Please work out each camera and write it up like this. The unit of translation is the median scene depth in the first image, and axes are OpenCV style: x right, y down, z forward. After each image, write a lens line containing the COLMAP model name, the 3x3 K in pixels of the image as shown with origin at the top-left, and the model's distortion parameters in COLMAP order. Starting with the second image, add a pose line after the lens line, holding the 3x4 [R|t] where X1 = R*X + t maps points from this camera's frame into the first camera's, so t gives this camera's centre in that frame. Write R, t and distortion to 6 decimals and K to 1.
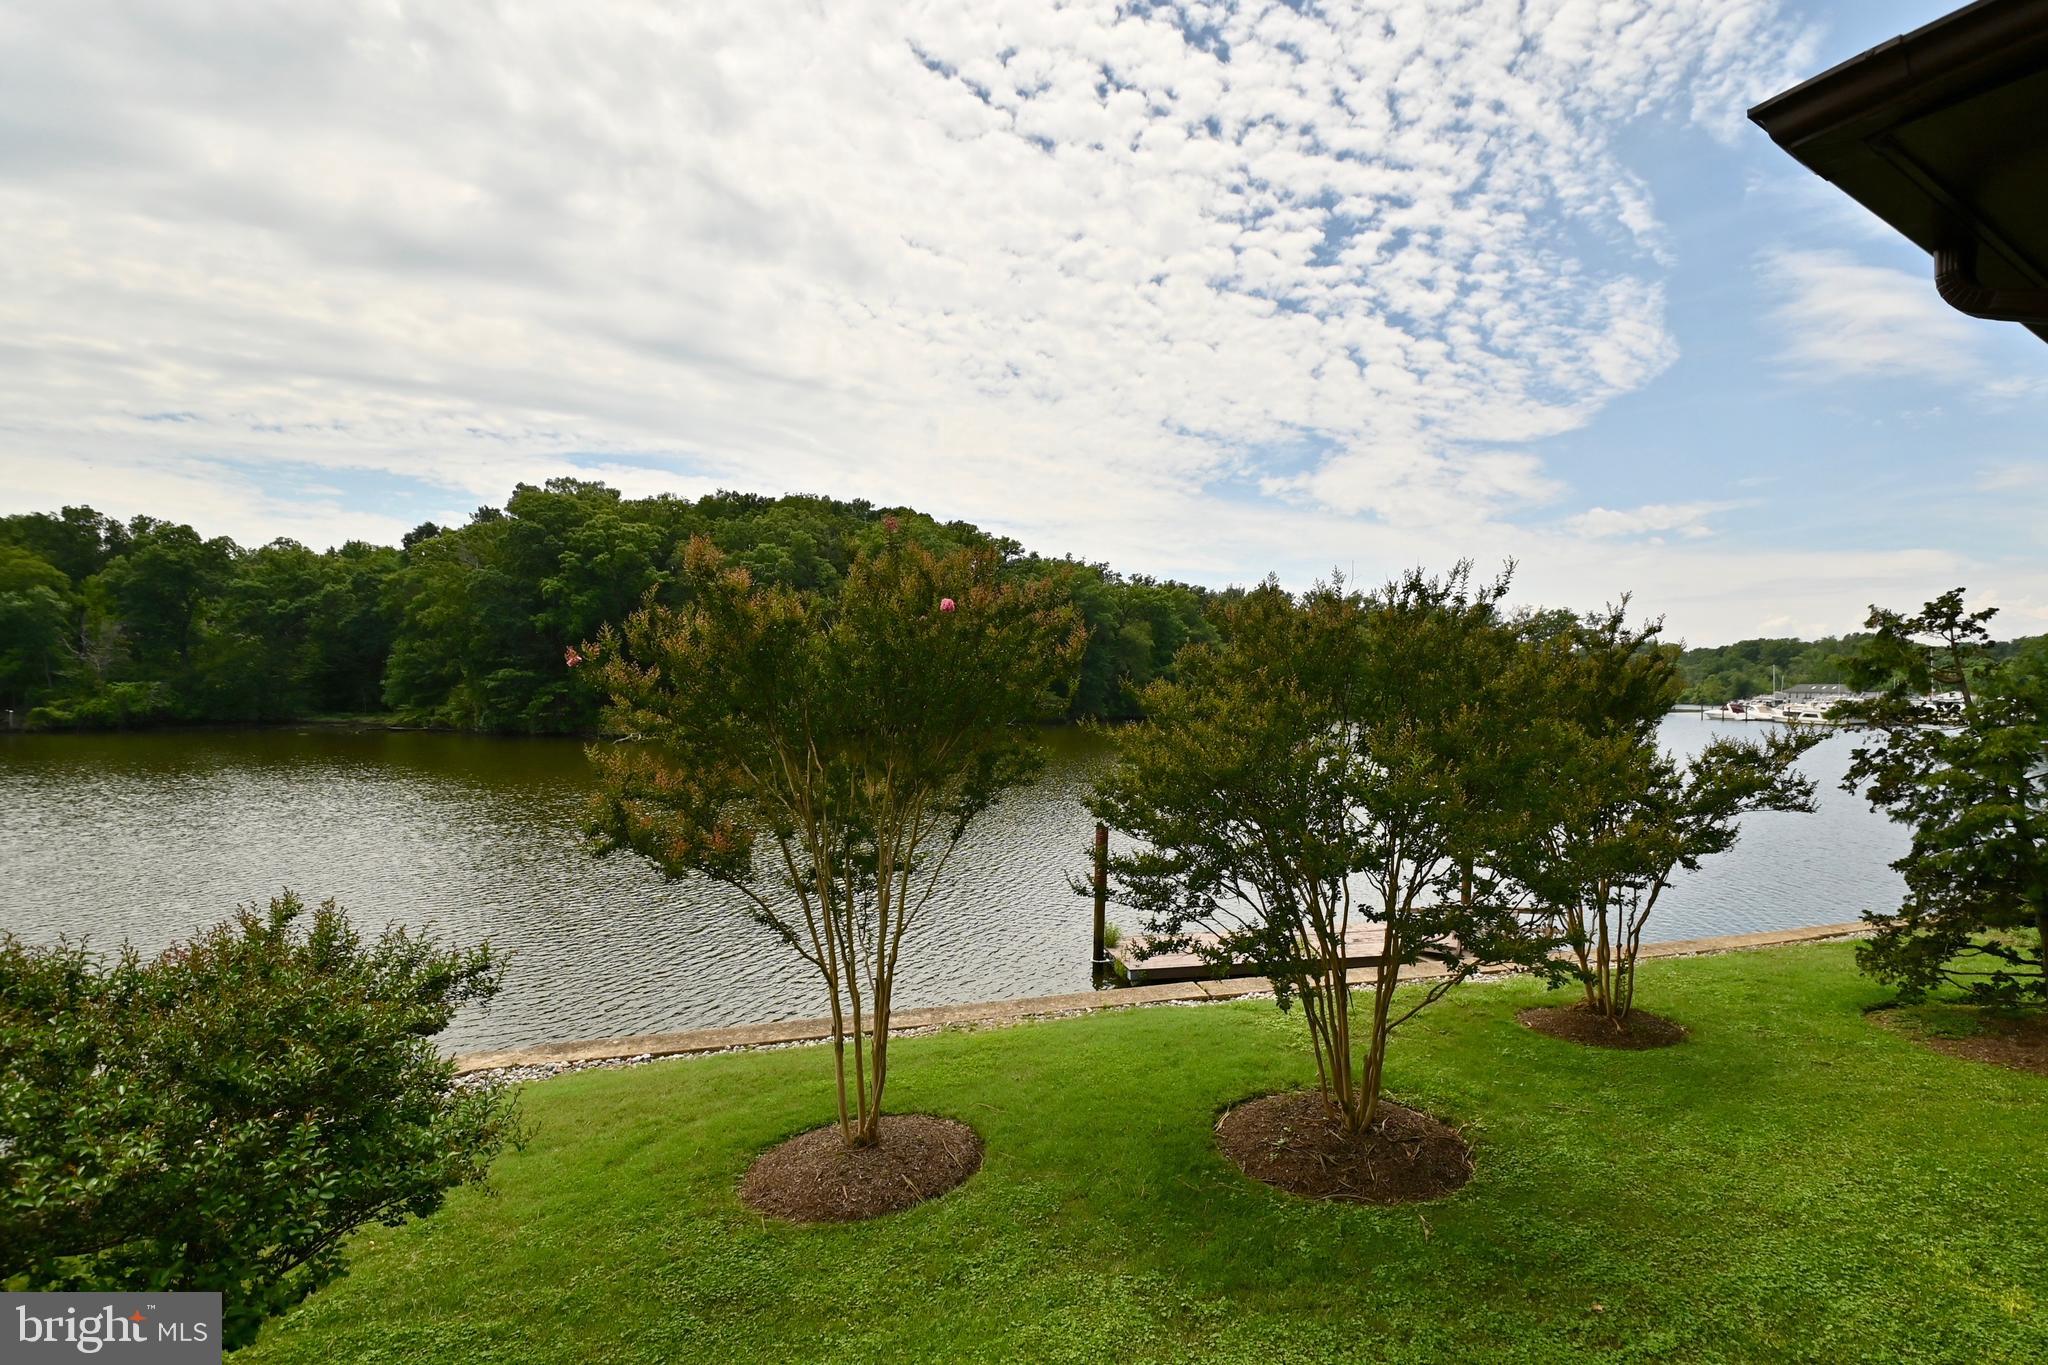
lens RADIAL K [[907.8, 0, 1026.6], [0, 907.8, 696.5], [0, 0, 1]] dist [-0.000051, -0.014875]
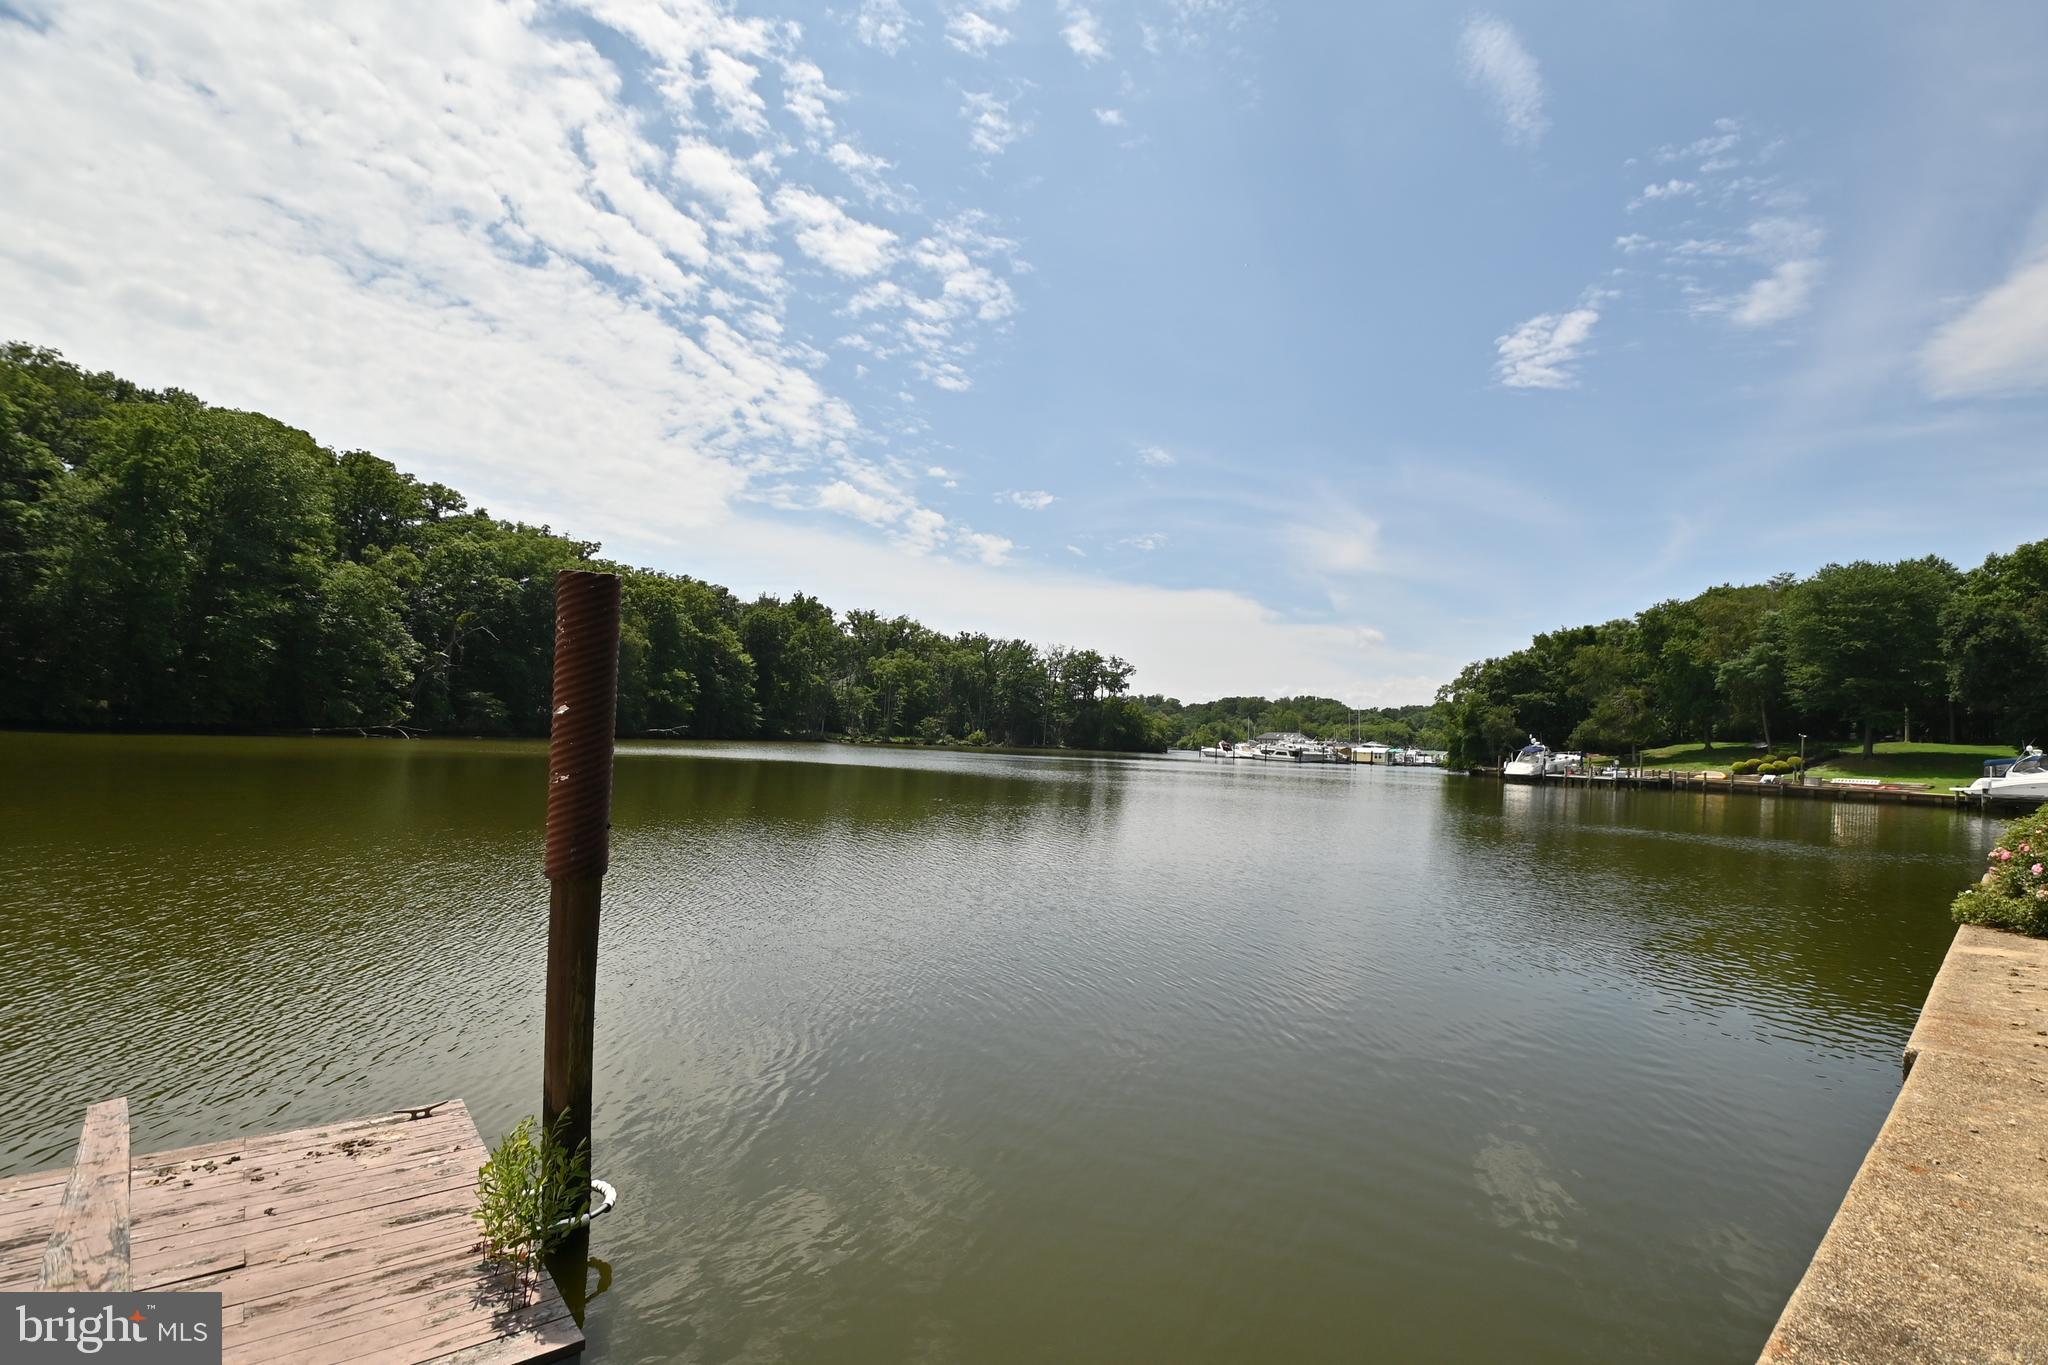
lens RADIAL K [[907.8, 0, 1023.3], [0, 907.8, 661.9], [0, 0, 1]] dist [-0.000051, -0.014875]
pose [[0.896276, 0.074528, 0.437190, 0.065649], [-0.040656, 0.995436, -0.086343, 0.009608], [-0.441630, 0.059613, 0.895215, 0.098000]]
